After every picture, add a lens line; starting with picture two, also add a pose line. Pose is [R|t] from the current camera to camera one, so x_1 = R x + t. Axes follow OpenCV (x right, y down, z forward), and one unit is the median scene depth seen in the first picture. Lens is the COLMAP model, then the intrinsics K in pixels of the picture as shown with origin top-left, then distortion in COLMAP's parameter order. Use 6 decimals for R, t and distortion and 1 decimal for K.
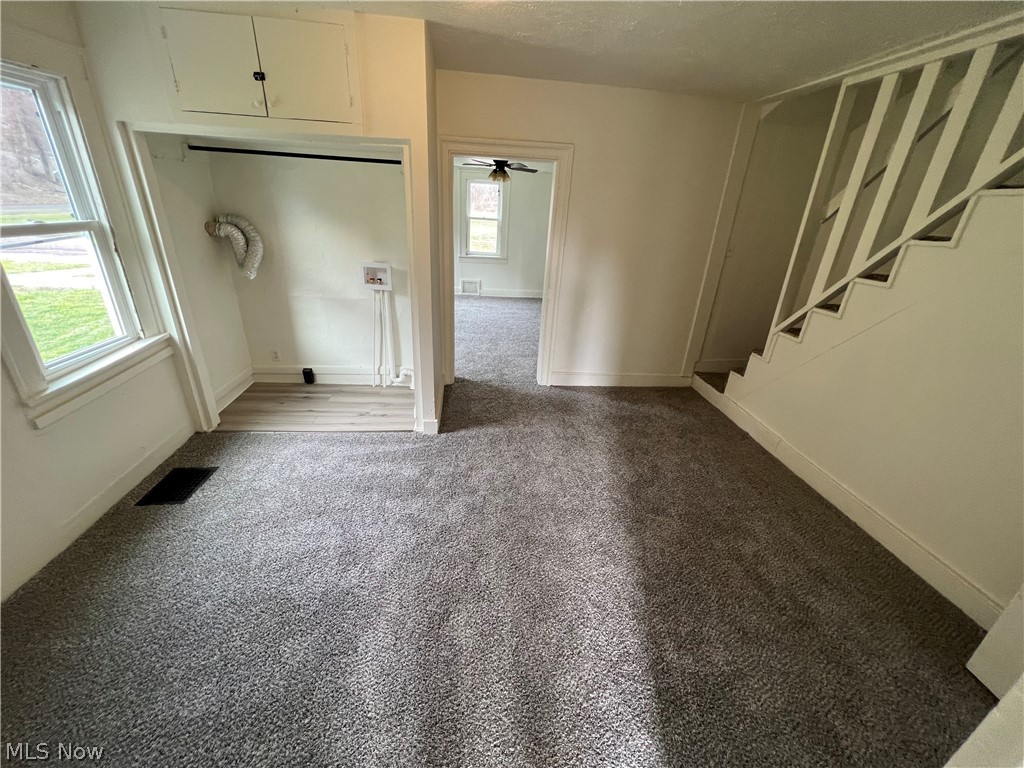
lens RADIAL K [[409.0, 0, 512.0], [0, 409.0, 384.0], [0, 0, 1]] dist [0.003122, -0.000095]
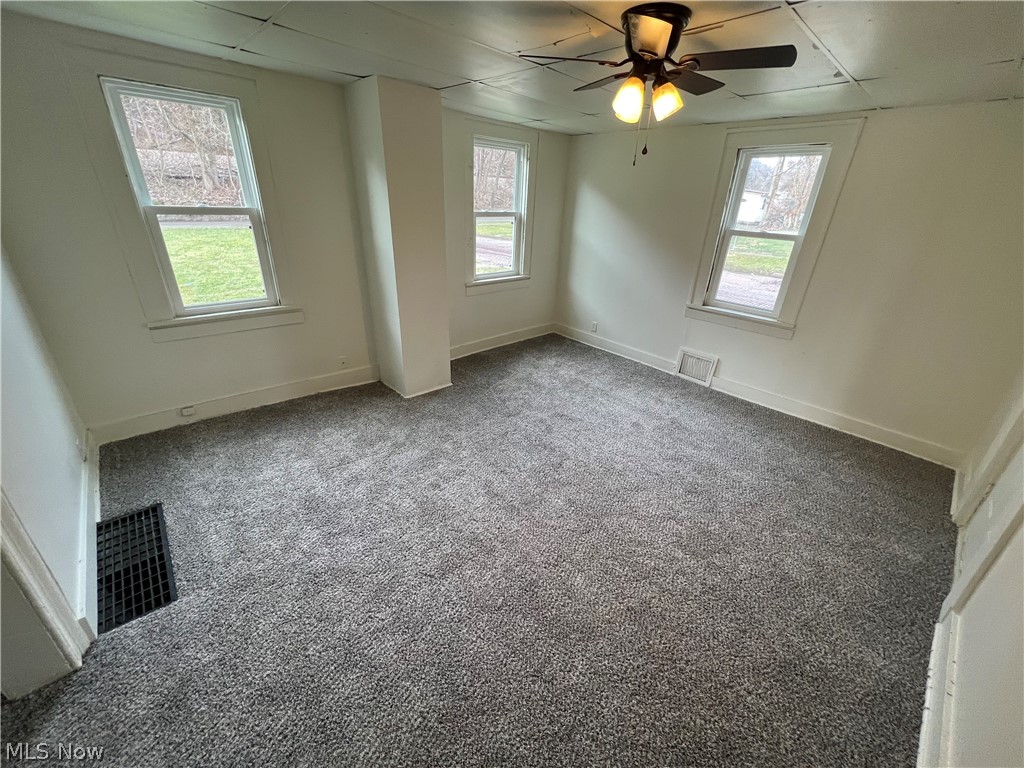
lens RADIAL K [[409.0, 0, 512.0], [0, 409.0, 384.0], [0, 0, 1]] dist [0.003122, -0.000095]
pose [[0.593814, 0.330631, -0.733532, 0.156683], [-0.355598, 0.925644, 0.129357, -0.220643], [0.721759, 0.184029, 0.667232, 0.543887]]
